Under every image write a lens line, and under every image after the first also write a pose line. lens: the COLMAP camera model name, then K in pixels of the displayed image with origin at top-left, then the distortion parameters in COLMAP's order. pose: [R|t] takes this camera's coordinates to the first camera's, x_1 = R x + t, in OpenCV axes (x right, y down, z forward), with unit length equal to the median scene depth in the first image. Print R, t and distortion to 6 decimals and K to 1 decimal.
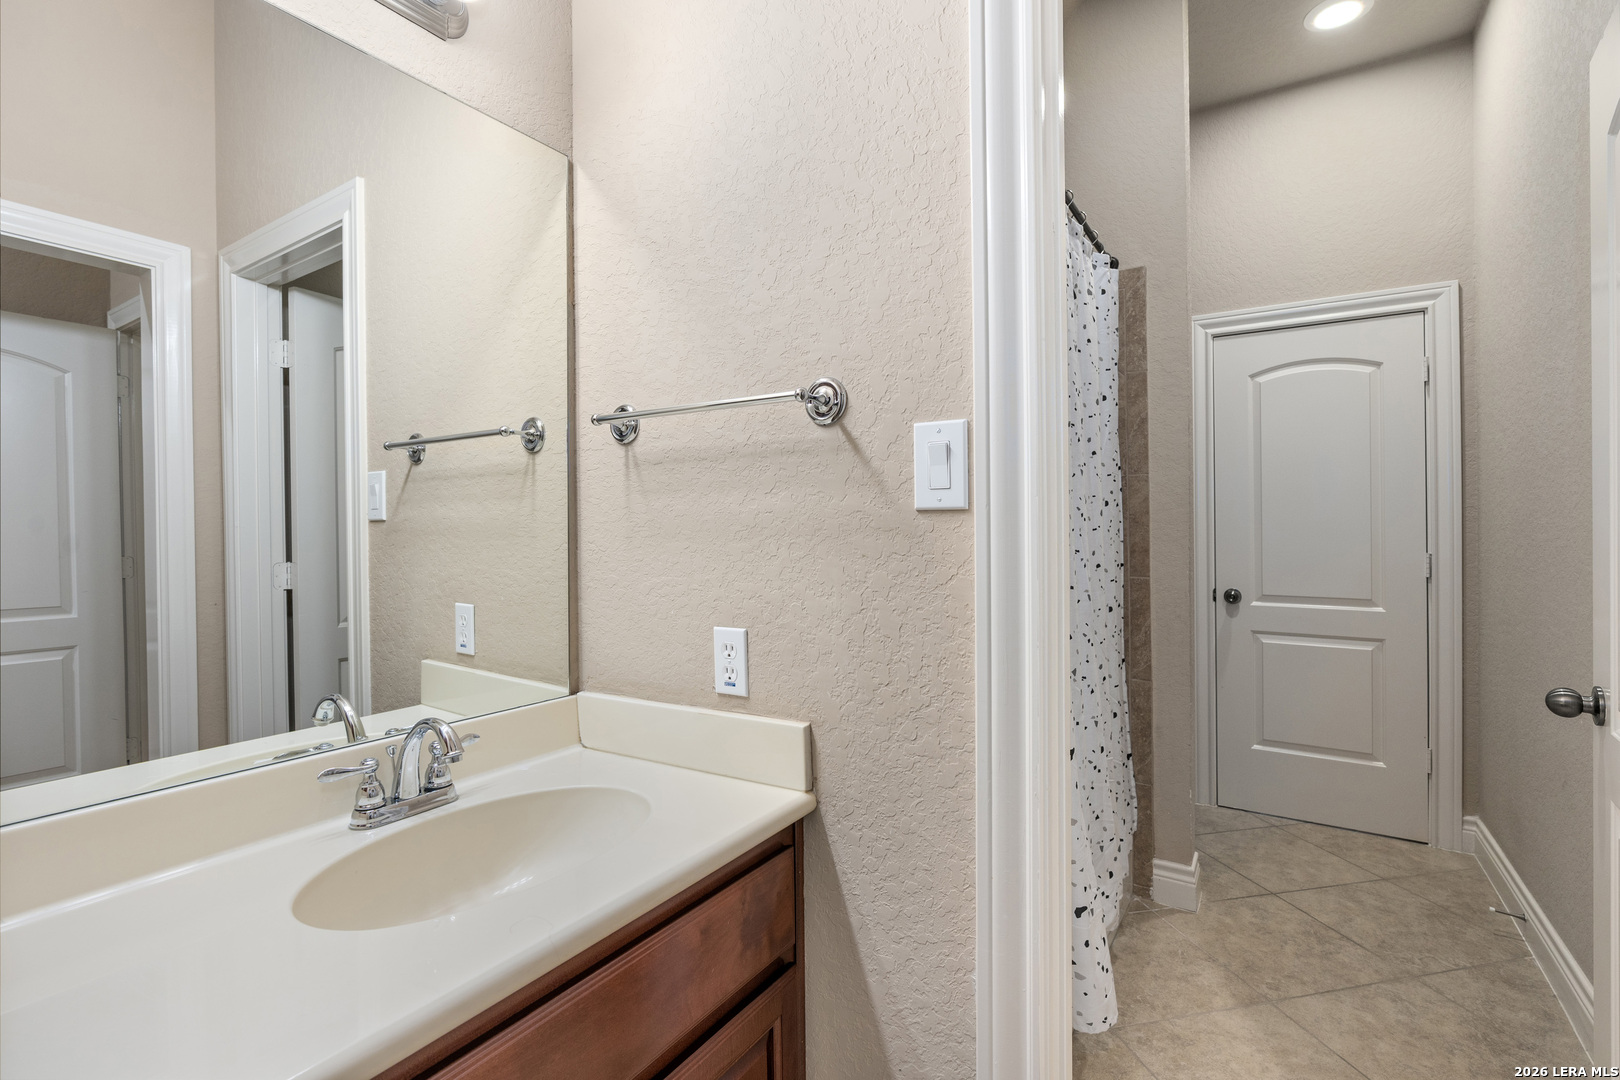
lens RADIAL K [[725.1, 0, 838.1], [0, 725.1, 530.7], [0, 0, 1]] dist [-0.002081, 0.000035]
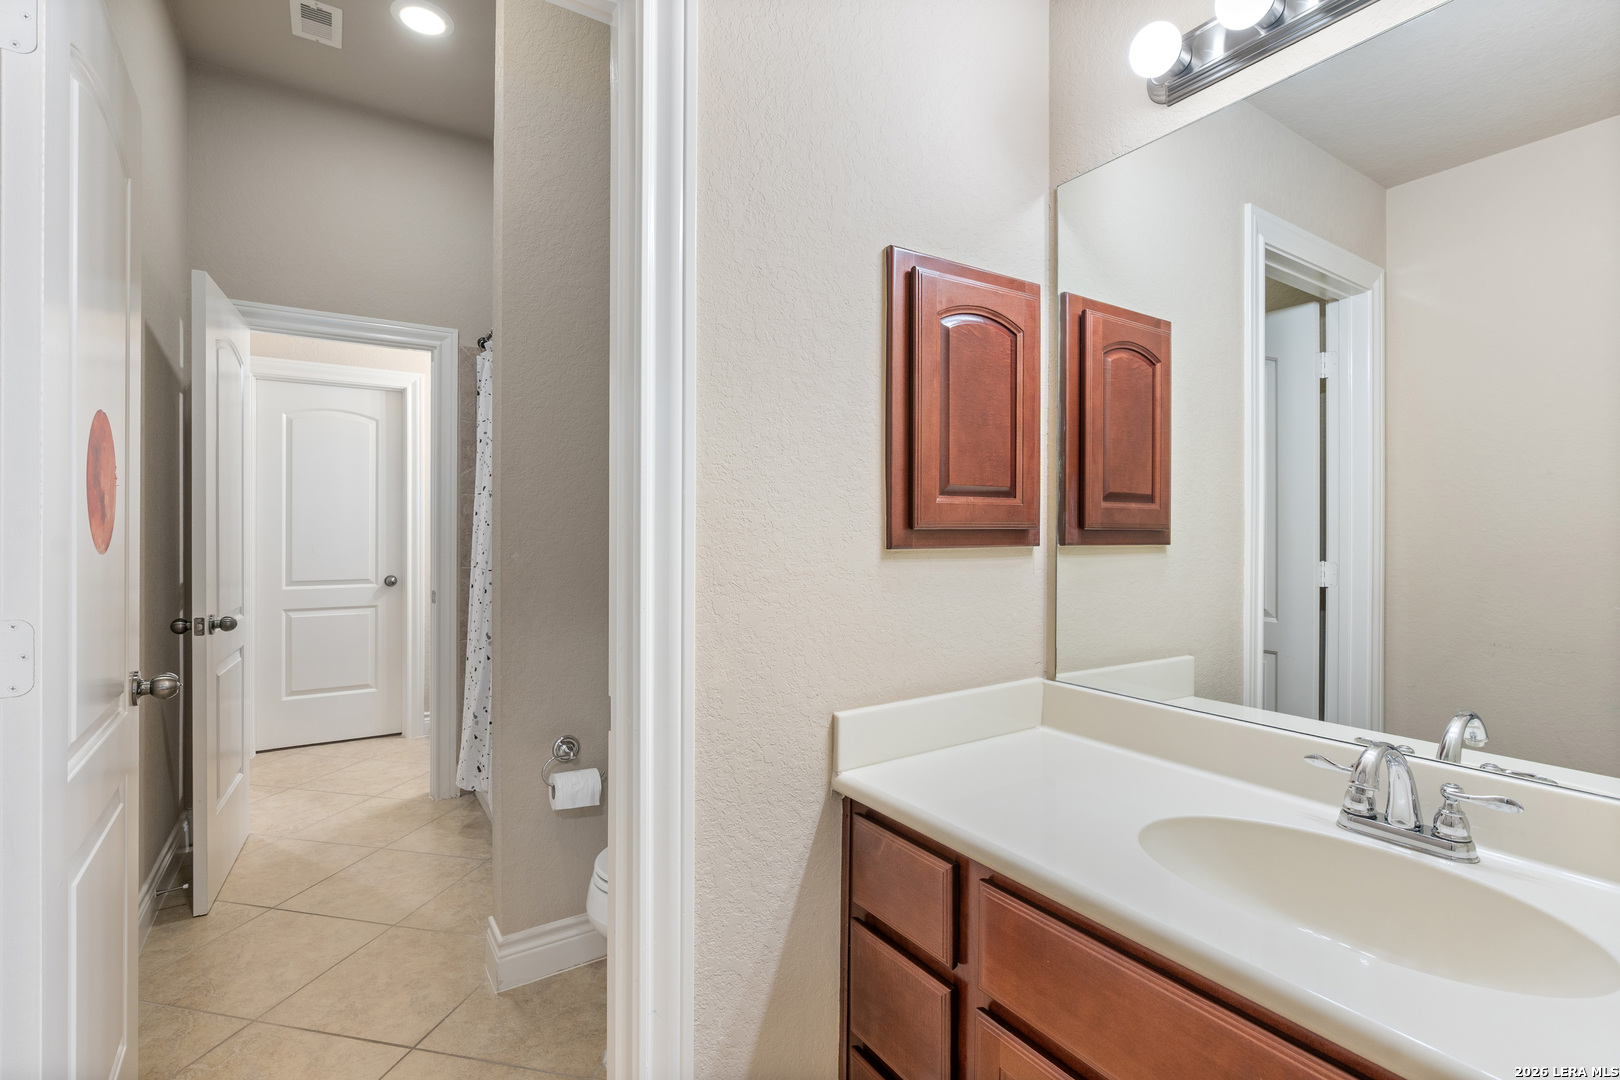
lens RADIAL K [[725.1, 0, 838.1], [0, 725.1, 530.7], [0, 0, 1]] dist [-0.002081, 0.000035]
pose [[-0.400436, 0.012658, -0.916237, 0.526802], [0.022772, 0.999733, 0.003860, -0.007787], [0.916042, -0.019319, -0.400617, 0.818739]]
